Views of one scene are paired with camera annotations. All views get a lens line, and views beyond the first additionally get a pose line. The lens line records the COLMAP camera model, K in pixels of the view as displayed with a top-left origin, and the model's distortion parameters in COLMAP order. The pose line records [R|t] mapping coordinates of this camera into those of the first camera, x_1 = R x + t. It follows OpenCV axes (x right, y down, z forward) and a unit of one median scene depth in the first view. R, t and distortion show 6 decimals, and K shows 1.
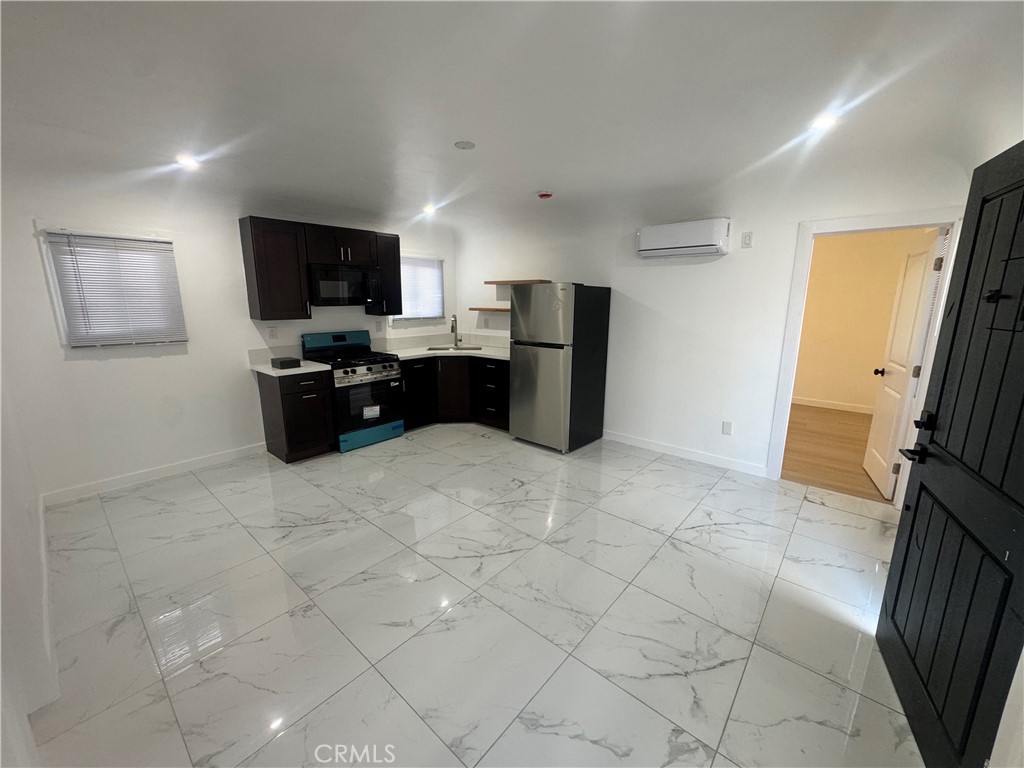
lens RADIAL K [[408.4, 0, 512.0], [0, 408.4, 384.0], [0, 0, 1]] dist [-0.001387, 0.000026]
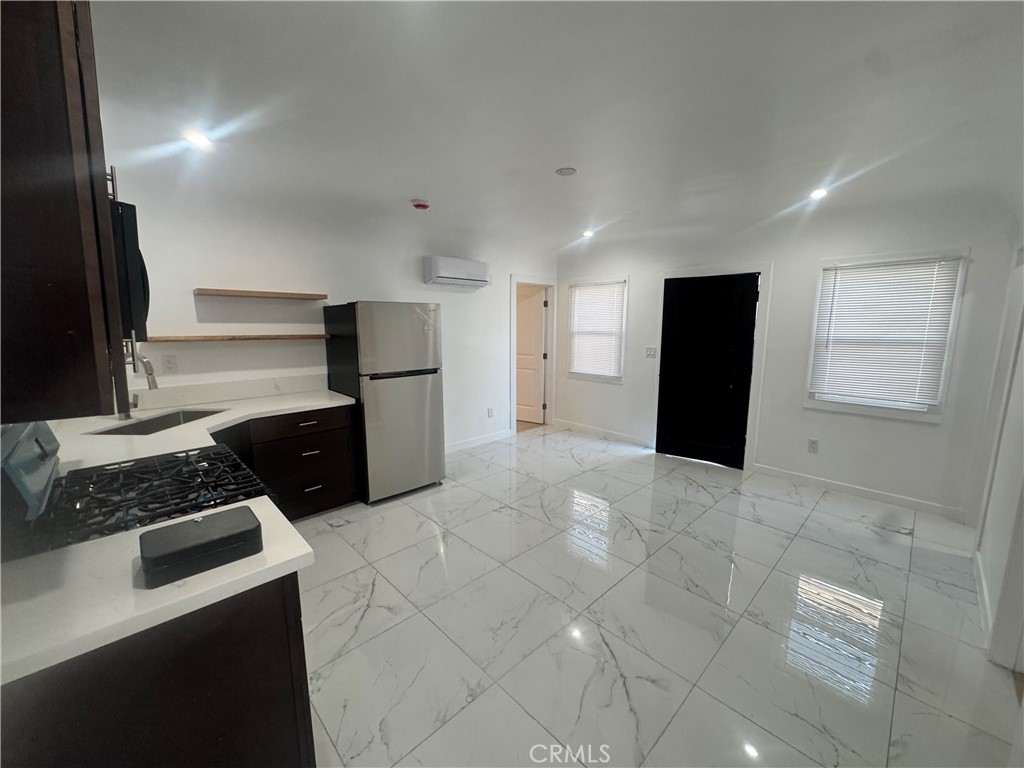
lens RADIAL K [[408.4, 0, 512.0], [0, 408.4, 384.0], [0, 0, 1]] dist [-0.001387, 0.000026]
pose [[0.088038, -0.153165, 0.984271, -0.688580], [0.198045, 0.971073, 0.133397, -0.132891], [-0.976231, 0.183186, 0.115825, 0.632564]]
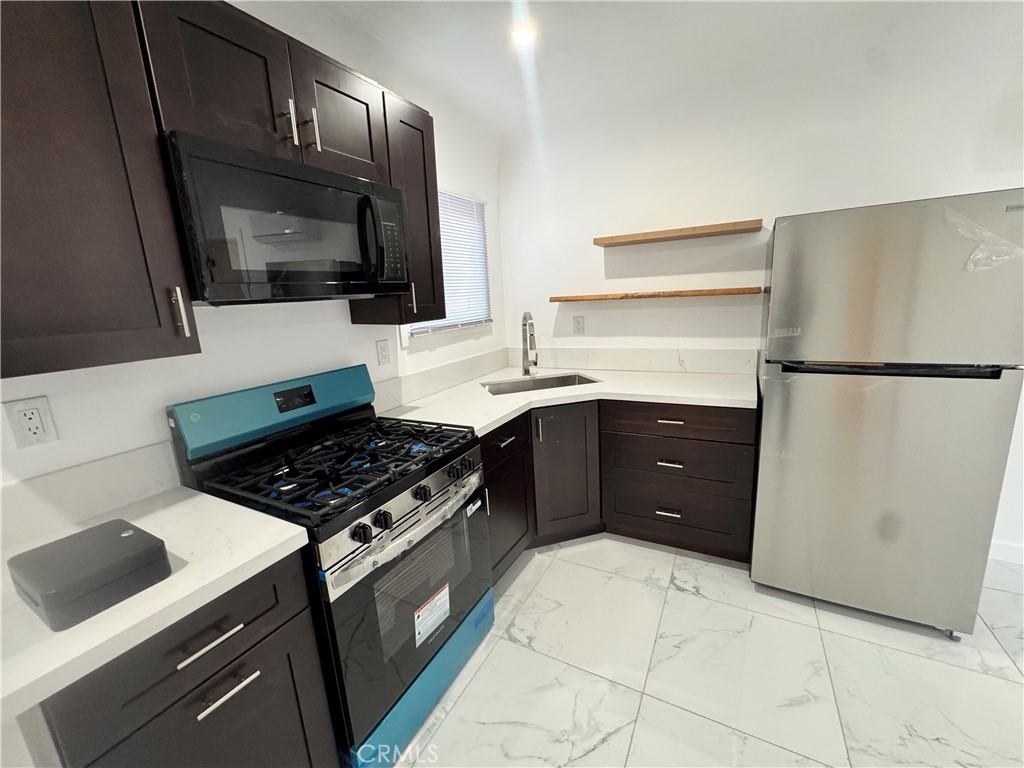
lens RADIAL K [[410.1, 0, 512.0], [0, 410.1, 384.0], [0, 0, 1]] dist [-0.002495, -0.000265]
pose [[0.975207, -0.100666, 0.197073, -0.317250], [0.100504, 0.994878, 0.010850, -0.111240], [-0.197156, 0.009225, 0.980329, 0.637024]]
